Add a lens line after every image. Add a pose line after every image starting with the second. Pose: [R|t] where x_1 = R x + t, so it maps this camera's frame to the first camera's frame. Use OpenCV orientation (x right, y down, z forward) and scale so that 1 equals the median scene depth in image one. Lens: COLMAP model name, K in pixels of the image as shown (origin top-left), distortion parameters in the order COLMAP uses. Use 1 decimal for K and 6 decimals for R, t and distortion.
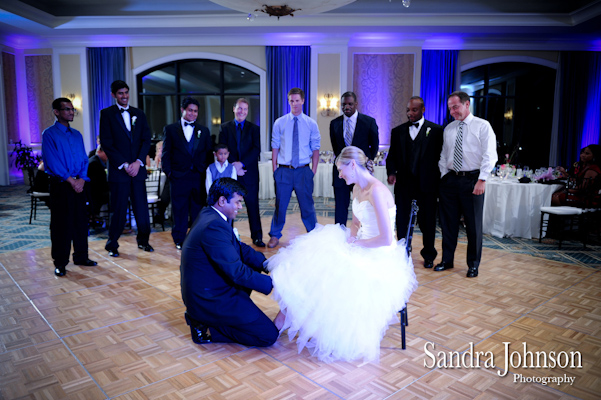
lens RADIAL K [[457.8, 0, 300.5], [0, 457.8, 200.0], [0, 0, 1]] dist [-0.033946, -0.002097]
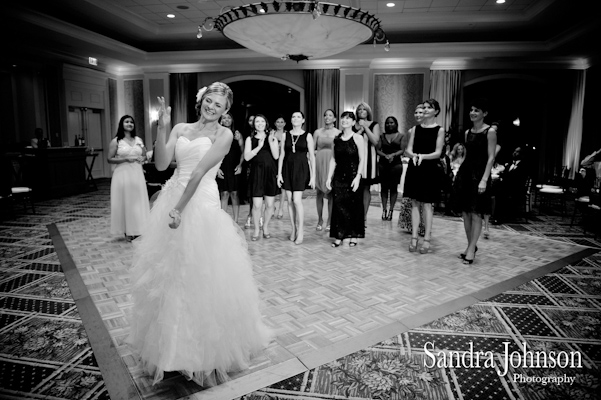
lens RADIAL K [[417.8, 0, 300.5], [0, 417.8, 200.0], [0, 0, 1]] dist [-0.050619, 0.001746]
pose [[0.993387, 0.014389, -0.113911, 0.050869], [-0.014162, 0.999896, 0.002802, 0.022706], [0.113939, -0.001170, 0.993487, -0.151071]]
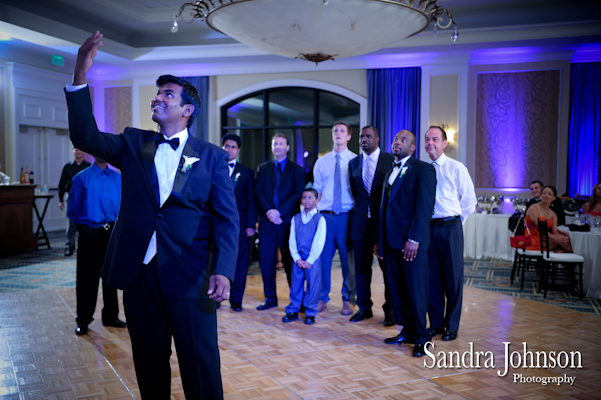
lens RADIAL K [[657.1, 0, 300.5], [0, 657.1, 200.0], [0, 0, 1]] dist [0.085886, 0.011109]
pose [[0.965270, 0.011008, -0.261021, 0.124316], [-0.037467, 0.994617, -0.096610, 0.020821], [0.258552, 0.103034, 0.960487, -0.164768]]
